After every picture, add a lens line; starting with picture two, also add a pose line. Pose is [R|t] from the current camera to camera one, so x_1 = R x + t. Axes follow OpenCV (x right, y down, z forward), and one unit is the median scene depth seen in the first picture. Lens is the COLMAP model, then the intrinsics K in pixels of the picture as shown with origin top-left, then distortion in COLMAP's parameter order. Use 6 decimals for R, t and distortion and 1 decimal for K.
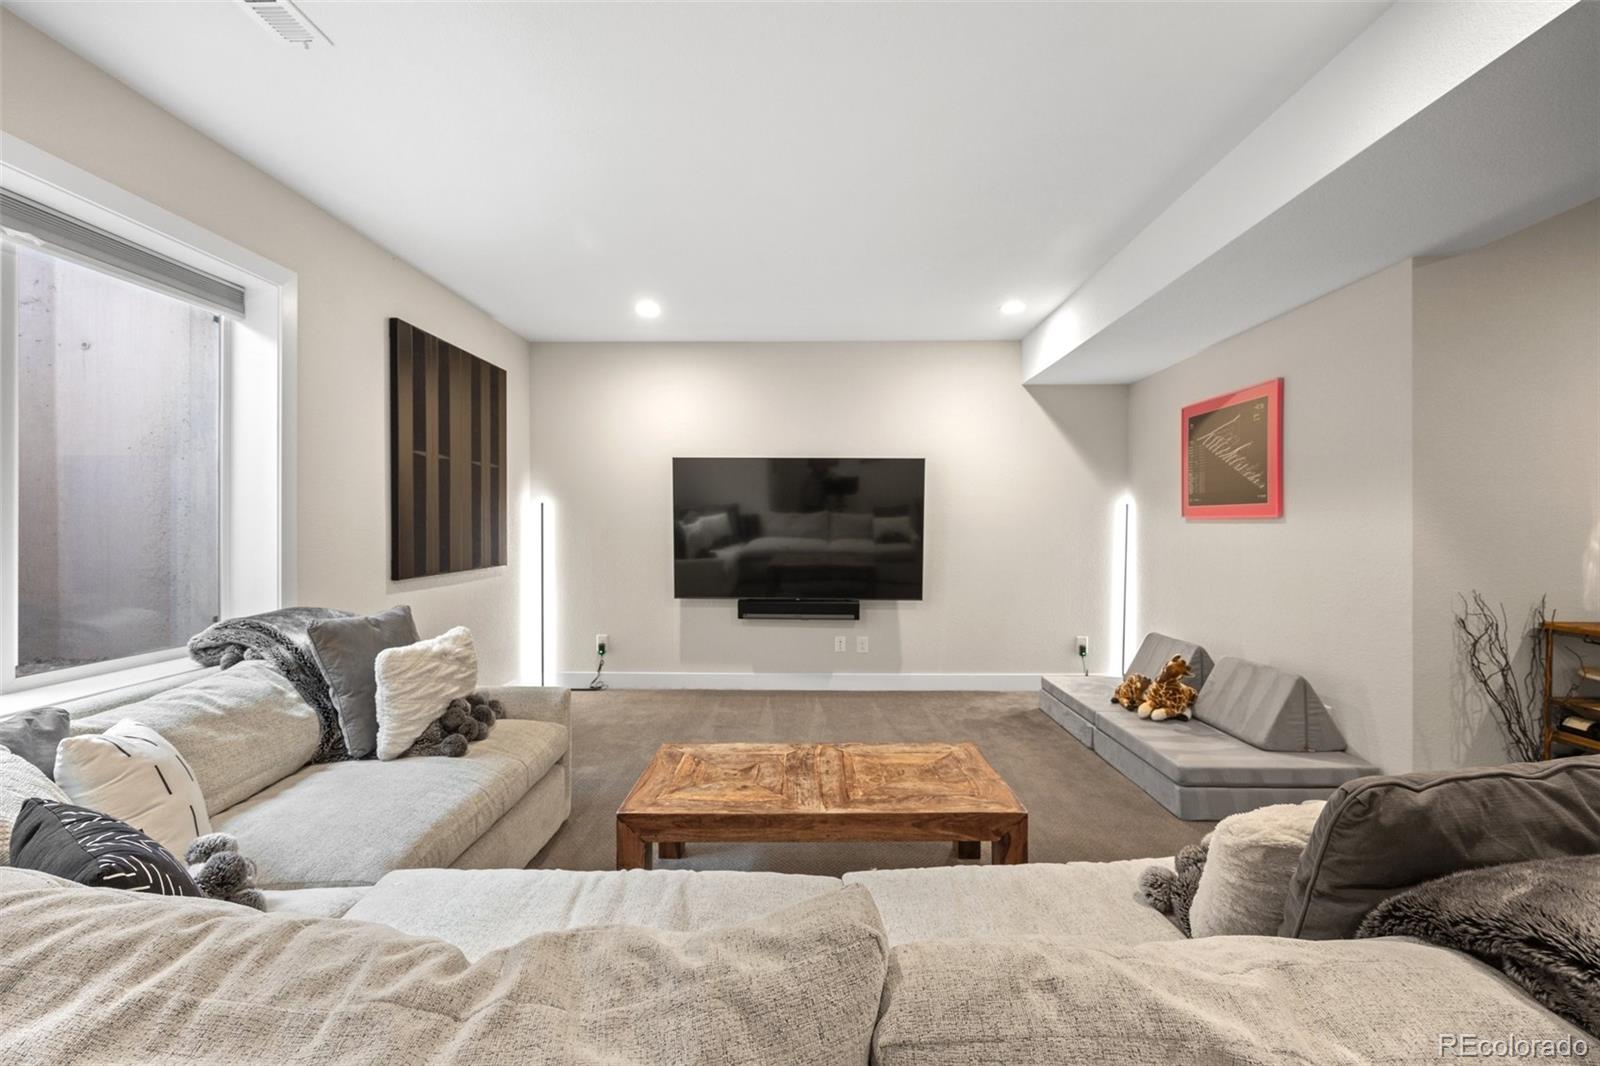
lens RADIAL K [[642.2, 0, 805.1], [0, 642.2, 525.2], [0, 0, 1]] dist [0.001332, 0.000184]
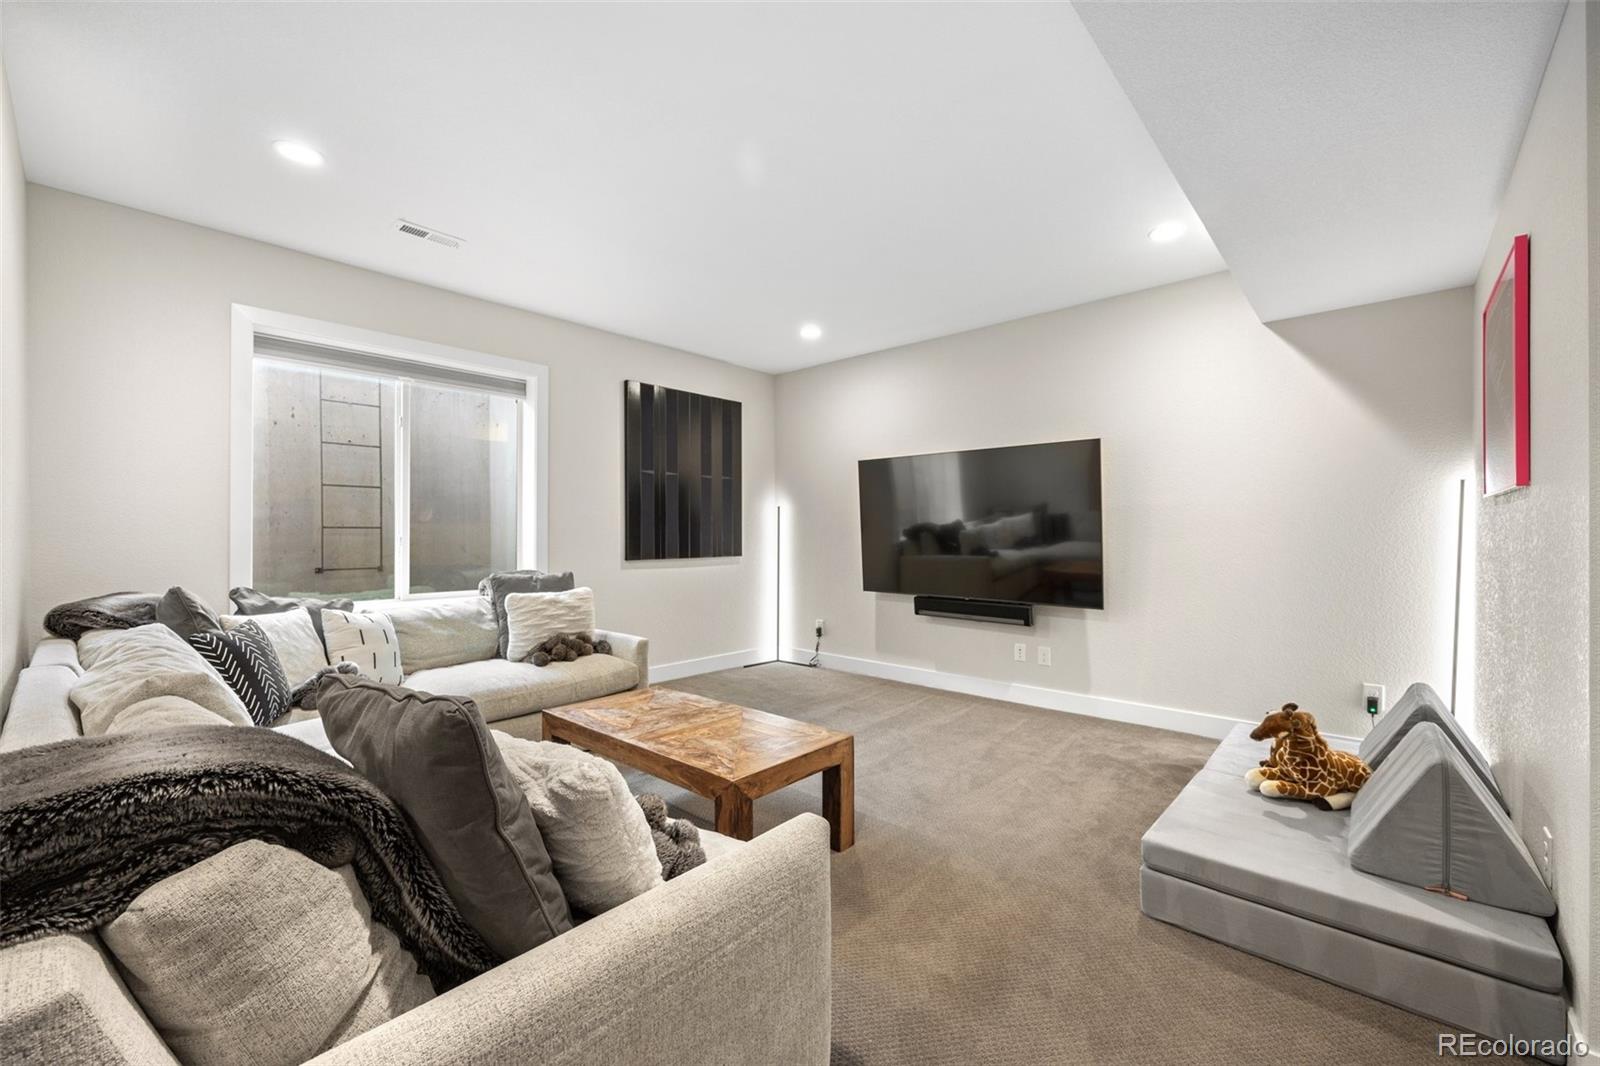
lens RADIAL K [[643.6, 0, 800.0], [0, 643.6, 533.0], [0, 0, 1]] dist [-0.000363, 0.000107]
pose [[0.747383, -0.003953, -0.664382, 0.514462], [0.000500, 0.999985, -0.005387, 0.025919], [0.664393, 0.003694, 0.747374, 0.138853]]
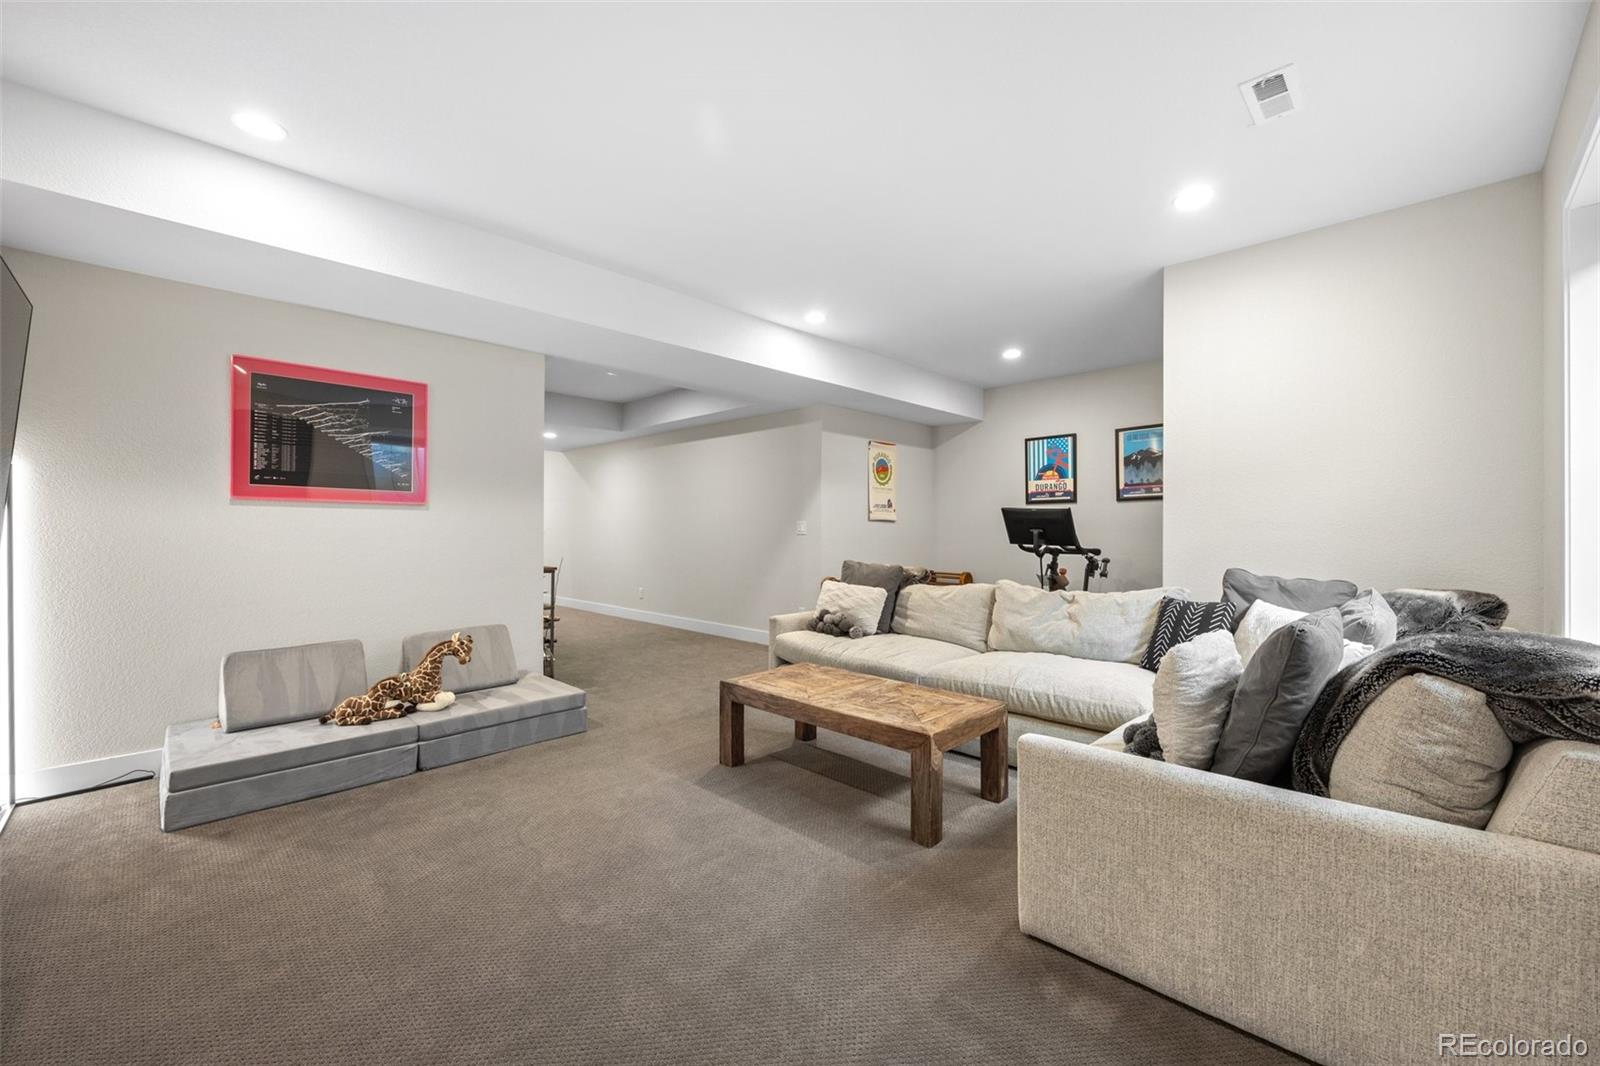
lens RADIAL K [[642.2, 0, 805.1], [0, 642.2, 525.2], [0, 0, 1]] dist [0.001332, 0.000184]
pose [[-0.726147, 0.000271, 0.687539, -0.450172], [-0.005004, 0.999971, -0.005679, 0.022960], [-0.687521, -0.007564, -0.726125, 1.108328]]
